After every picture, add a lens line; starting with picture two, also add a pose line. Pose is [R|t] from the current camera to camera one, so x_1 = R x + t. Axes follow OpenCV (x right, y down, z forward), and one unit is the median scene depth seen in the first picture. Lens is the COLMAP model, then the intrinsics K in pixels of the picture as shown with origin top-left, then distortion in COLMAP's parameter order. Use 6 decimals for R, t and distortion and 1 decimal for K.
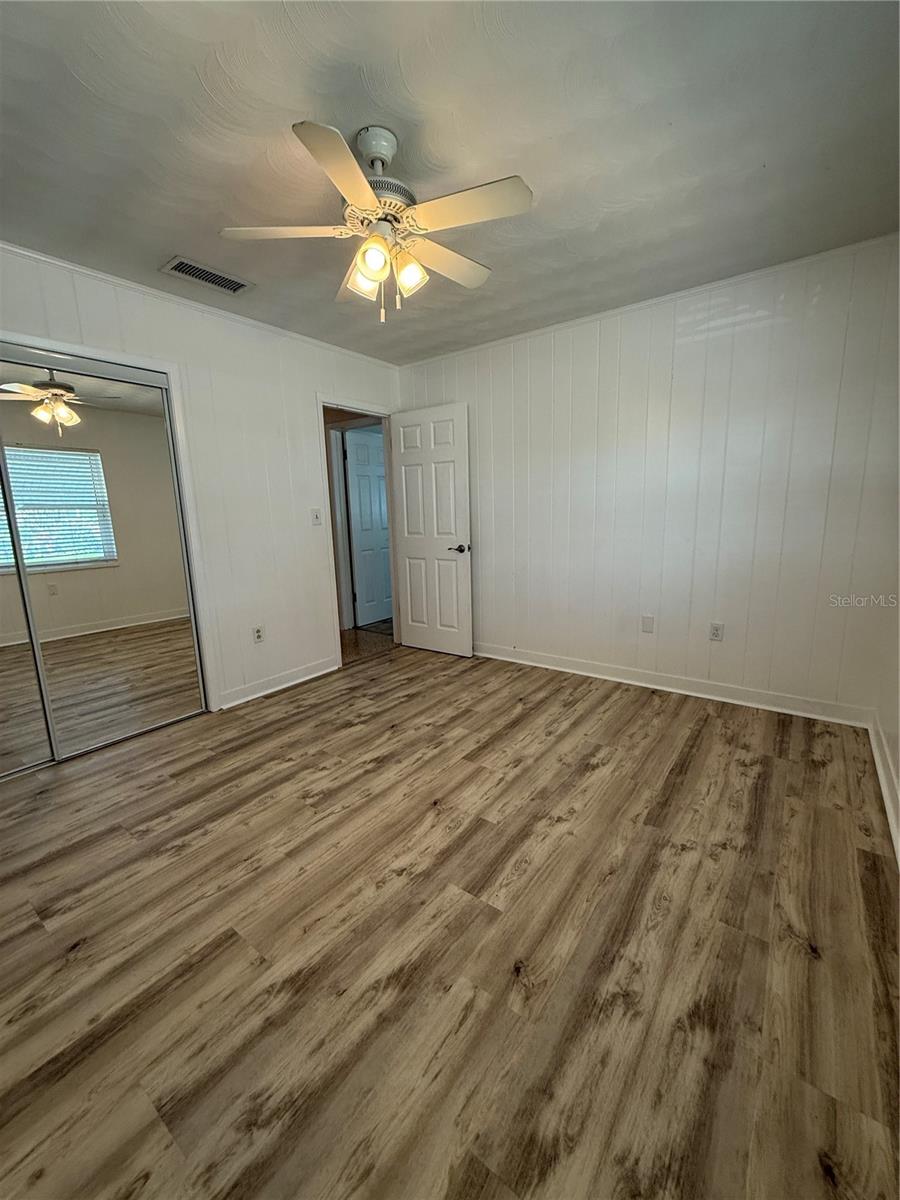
lens RADIAL K [[481.7, 0, 450.0], [0, 481.7, 600.0], [0, 0, 1]] dist [-0.001676, -0.000102]
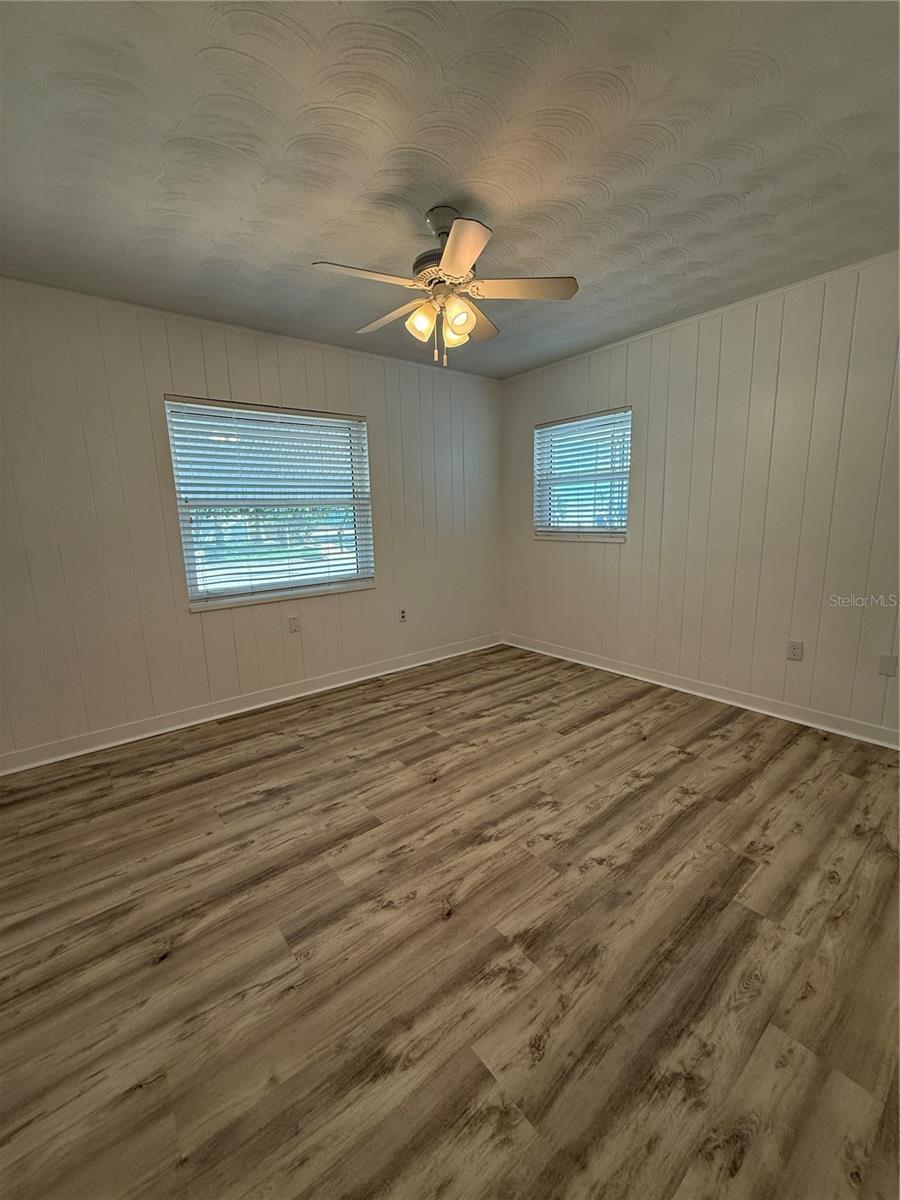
lens RADIAL K [[481.7, 0, 450.0], [0, 481.7, 600.0], [0, 0, 1]] dist [-0.001676, -0.000102]
pose [[-0.966742, 0.008897, 0.255598, -0.329829], [0.099479, 0.933775, 0.343756, -0.334788], [-0.235613, 0.357750, -0.903605, 1.703570]]
